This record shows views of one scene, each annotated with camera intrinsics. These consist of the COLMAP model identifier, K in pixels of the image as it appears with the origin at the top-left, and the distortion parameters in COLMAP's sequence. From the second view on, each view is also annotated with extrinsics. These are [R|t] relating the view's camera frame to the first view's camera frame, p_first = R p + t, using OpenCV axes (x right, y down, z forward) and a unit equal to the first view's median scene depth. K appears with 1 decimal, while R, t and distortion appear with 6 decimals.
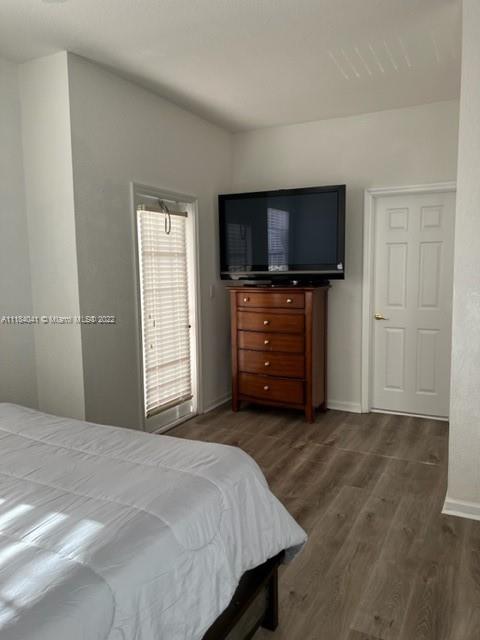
lens RADIAL K [[484.7, 0, 239.9], [0, 484.7, 320.9], [0, 0, 1]] dist [-0.002572, -0.000663]
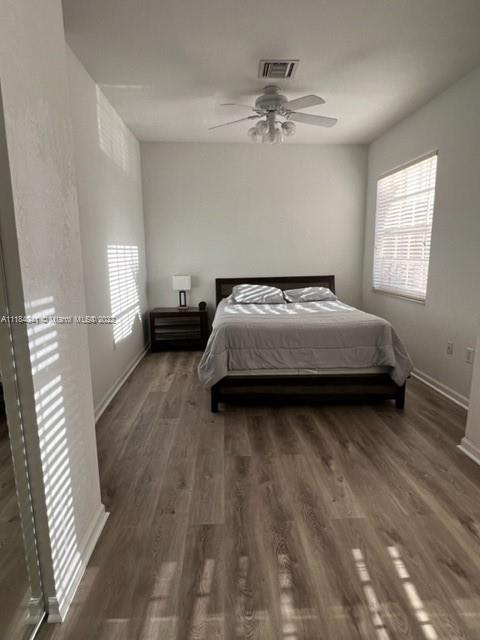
lens RADIAL K [[373.6, 0, 239.4], [0, 373.6, 319.5], [0, 0, 1]] dist [0.000414, 0.000087]
pose [[-0.863906, 0.107267, -0.492098, 0.504973], [-0.038325, 0.960223, 0.276591, -0.153084], [0.502193, 0.257809, -0.825432, 1.584373]]
